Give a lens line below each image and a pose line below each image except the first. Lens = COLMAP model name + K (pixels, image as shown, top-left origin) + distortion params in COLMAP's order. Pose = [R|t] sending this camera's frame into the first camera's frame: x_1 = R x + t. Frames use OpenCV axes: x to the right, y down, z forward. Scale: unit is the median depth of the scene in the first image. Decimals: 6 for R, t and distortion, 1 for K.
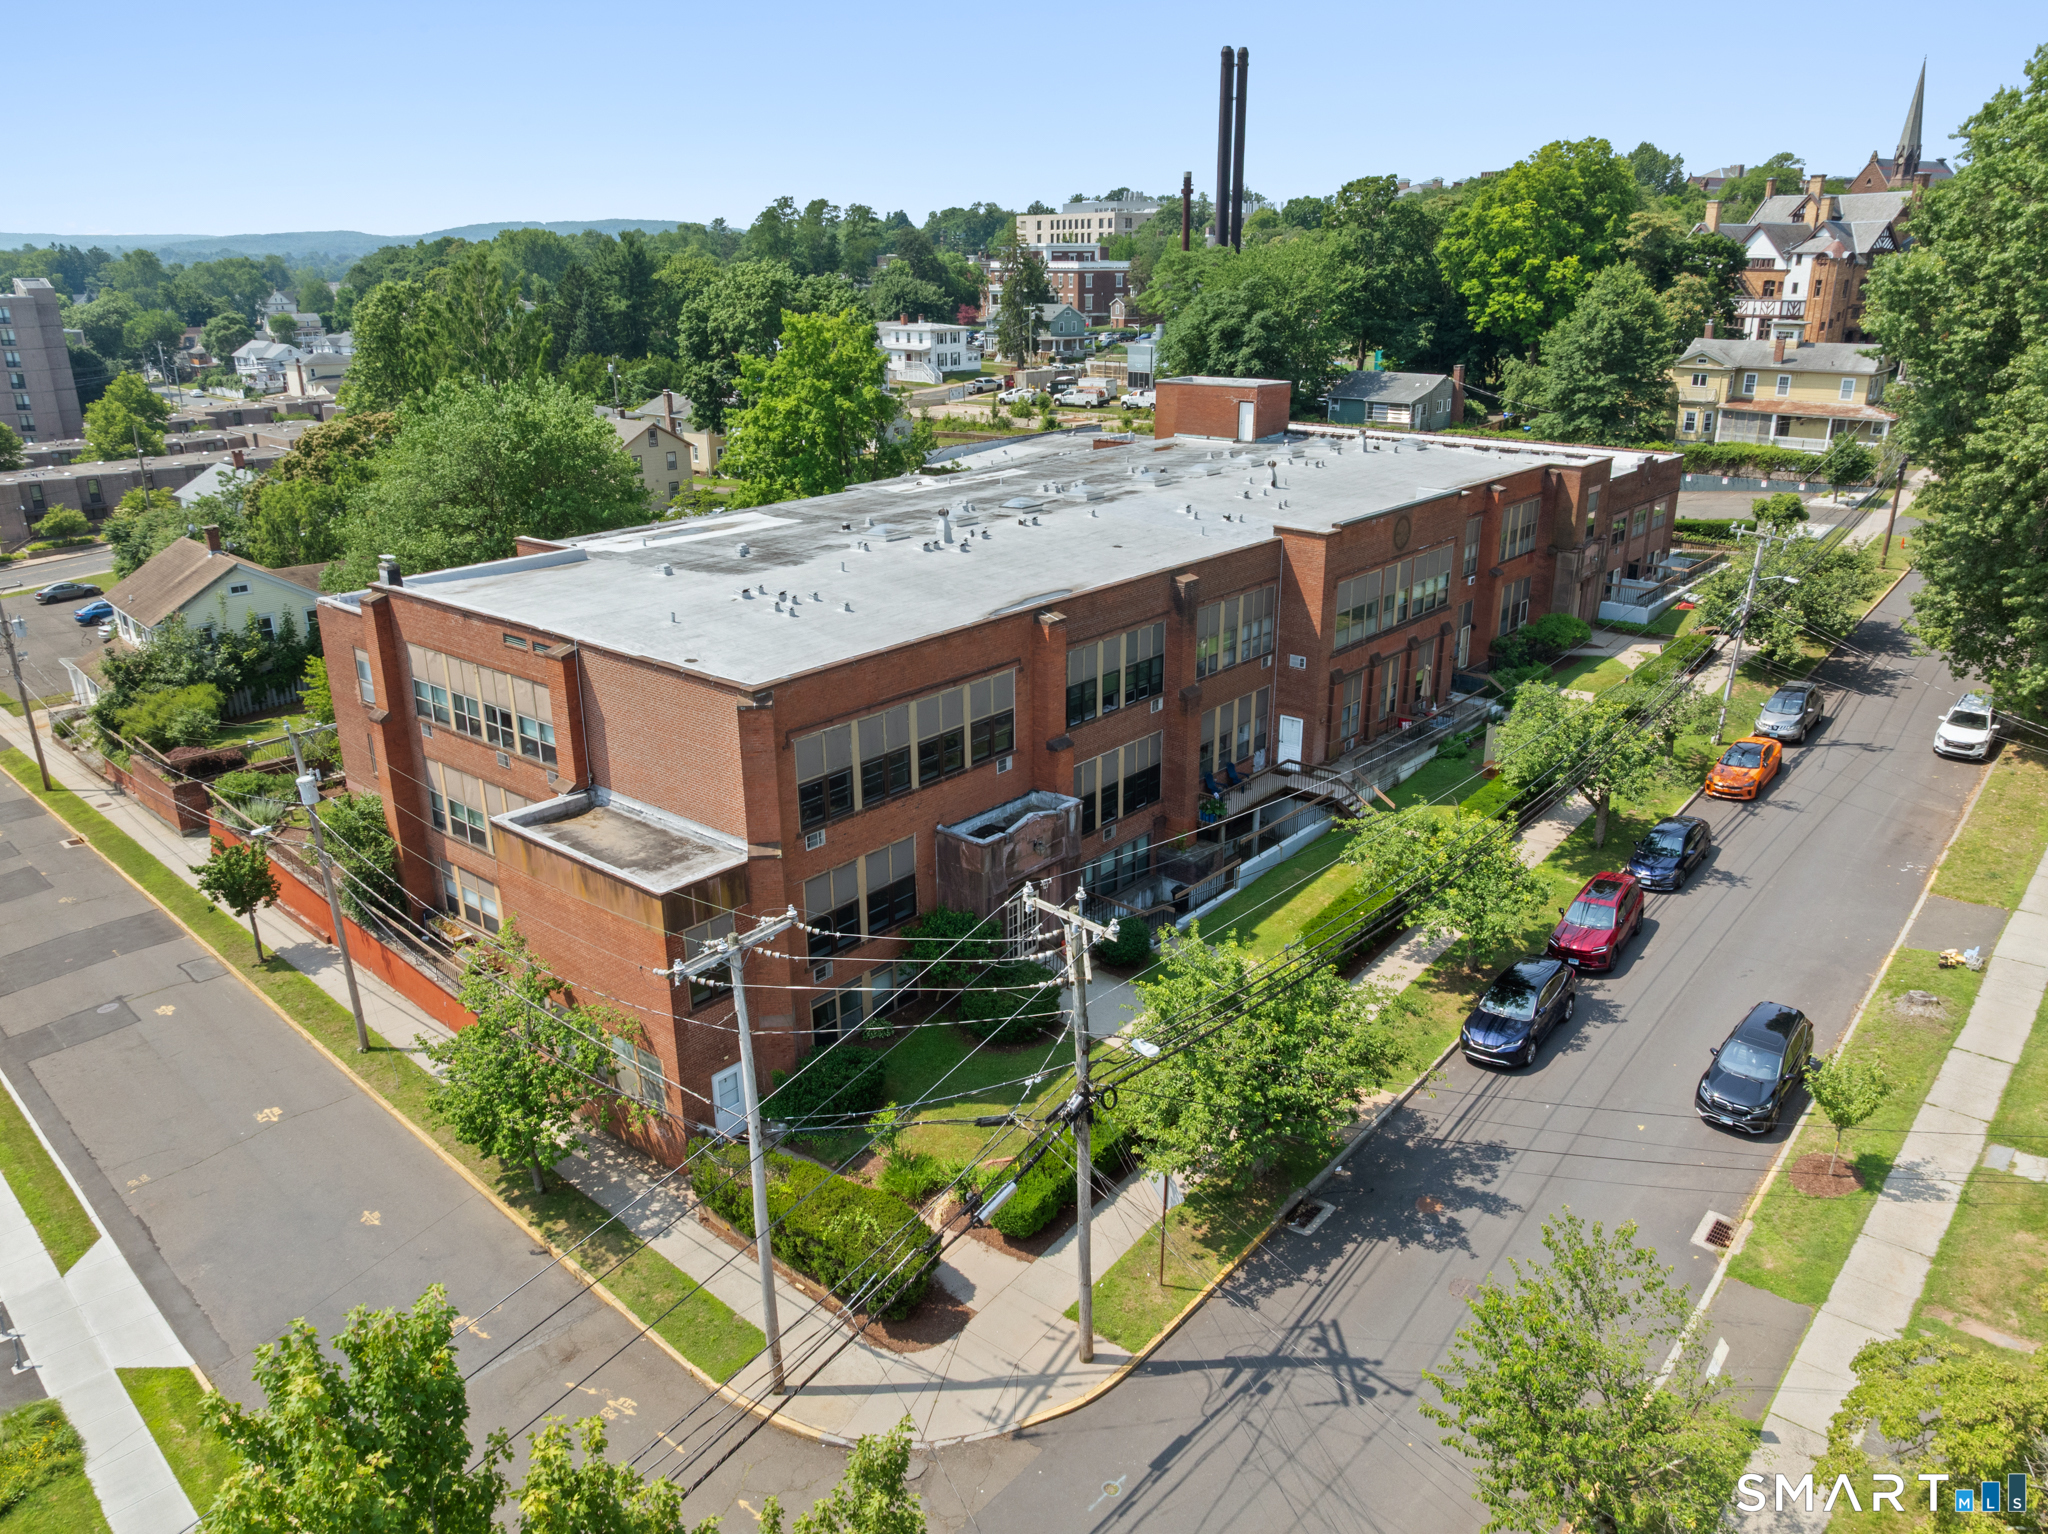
lens RADIAL K [[1446.8, 0, 1032.8], [0, 1446.8, 772.8], [0, 0, 1]] dist [-0.059415, 0.032712]
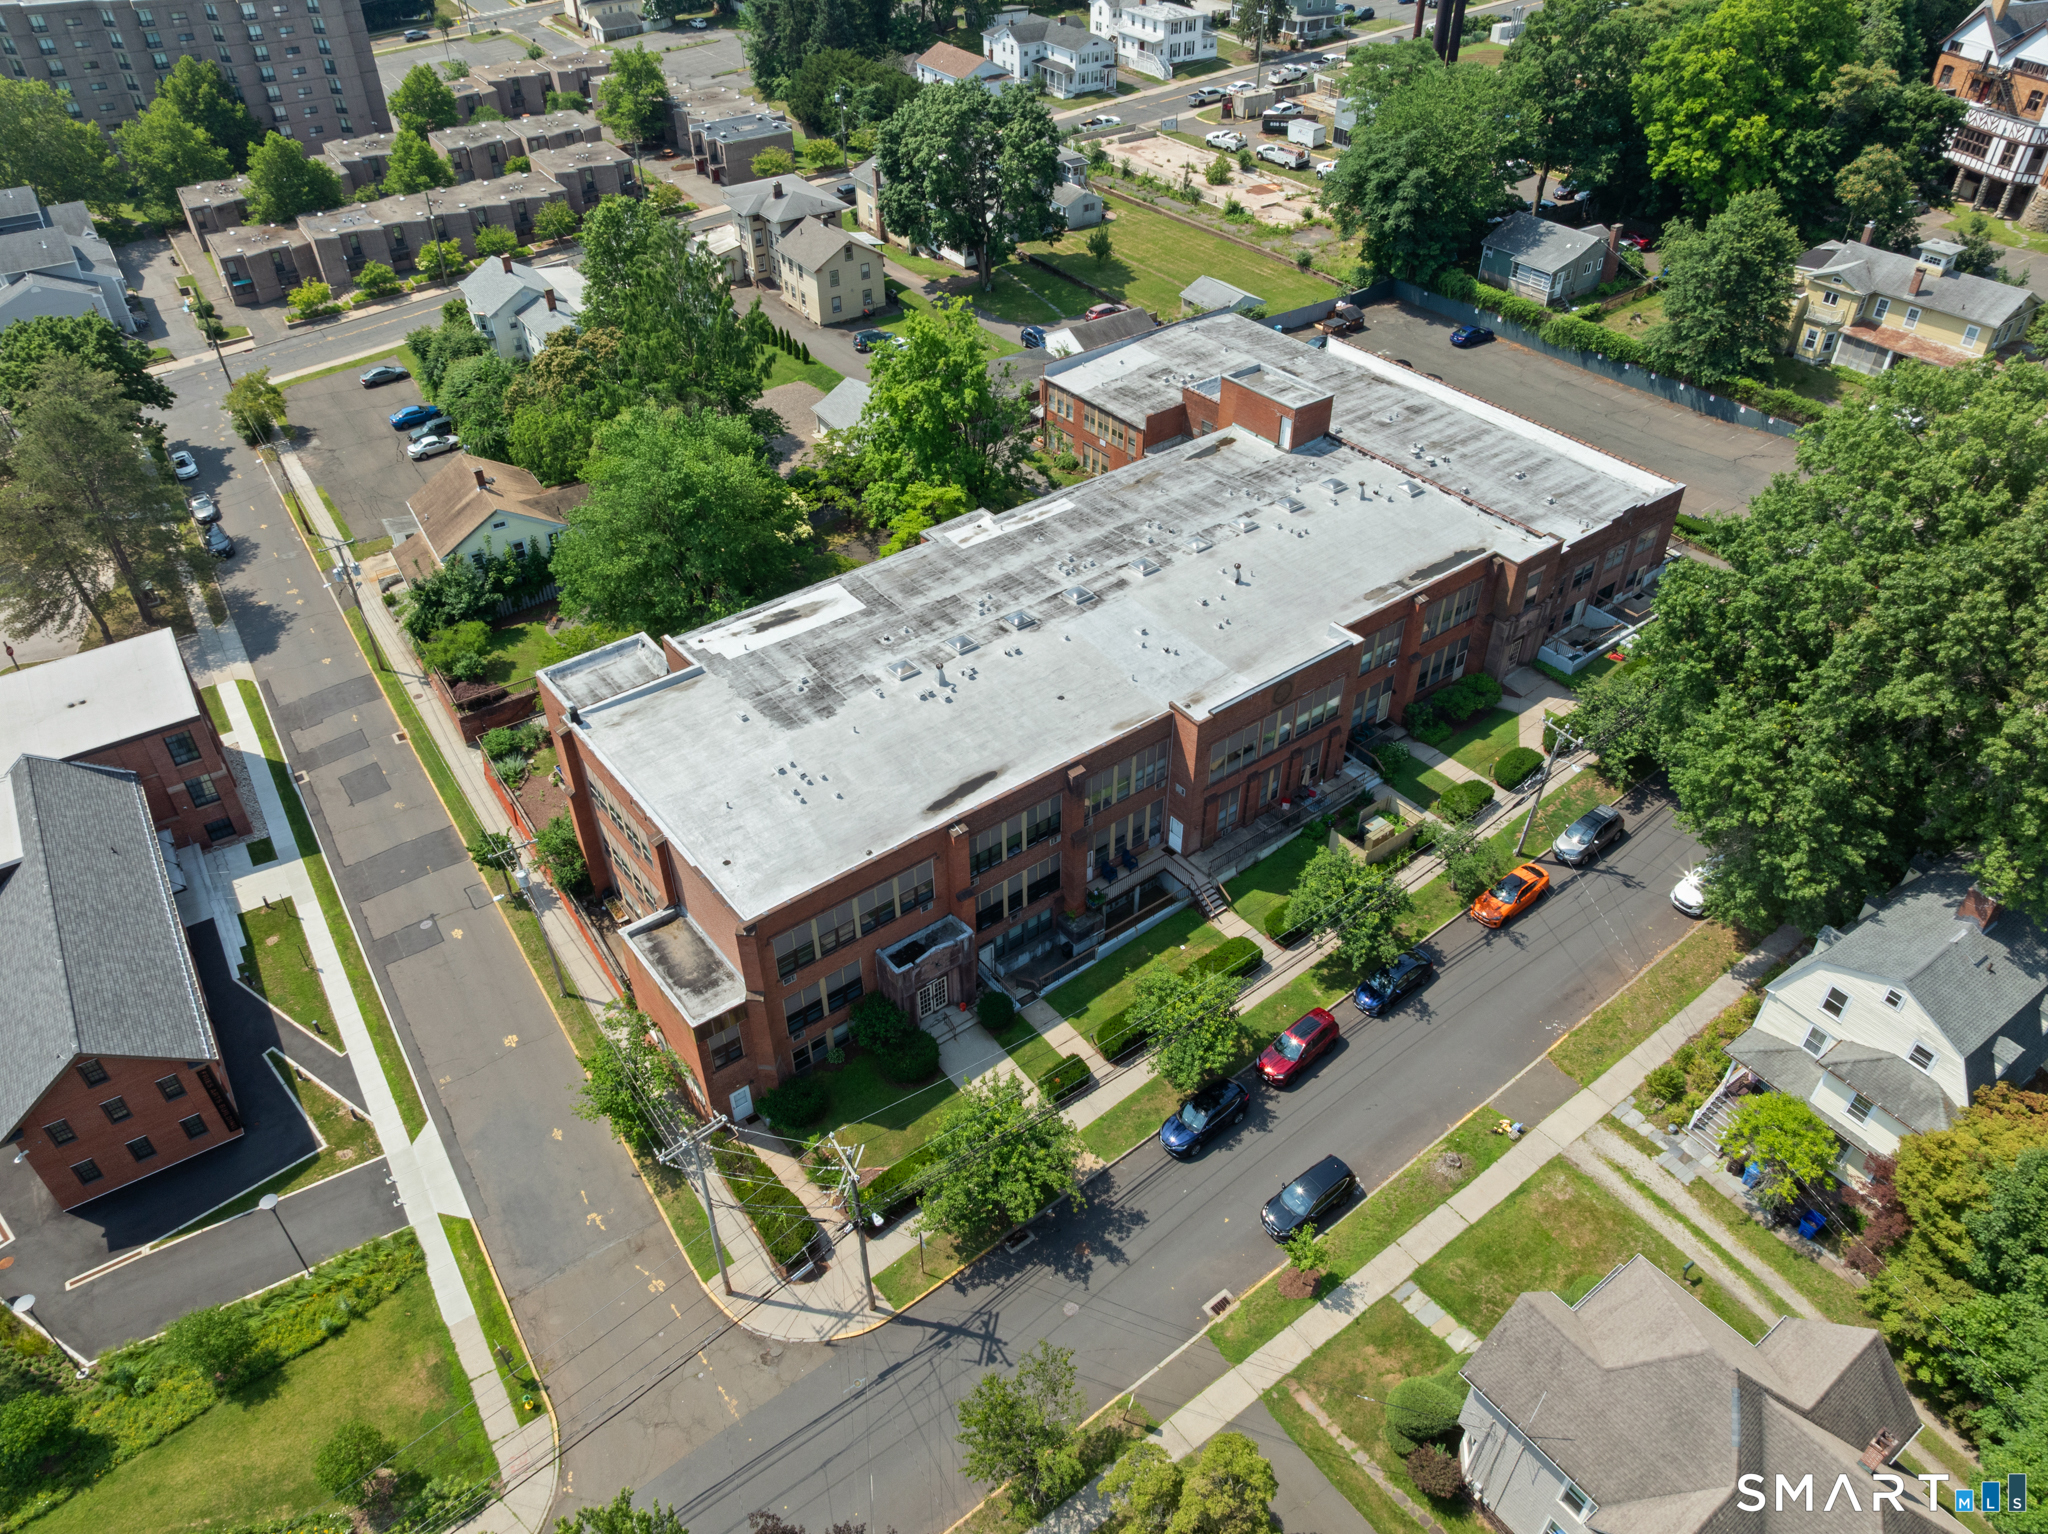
lens RADIAL K [[1446.8, 0, 1028.3], [0, 1446.8, 768.6], [0, 0, 1]] dist [-0.059415, 0.032712]
pose [[0.976913, 0.134283, -0.166157, 0.229752], [-0.073231, 0.941126, 0.330028, -0.470331], [0.200692, -0.310241, 0.929233, -0.287444]]
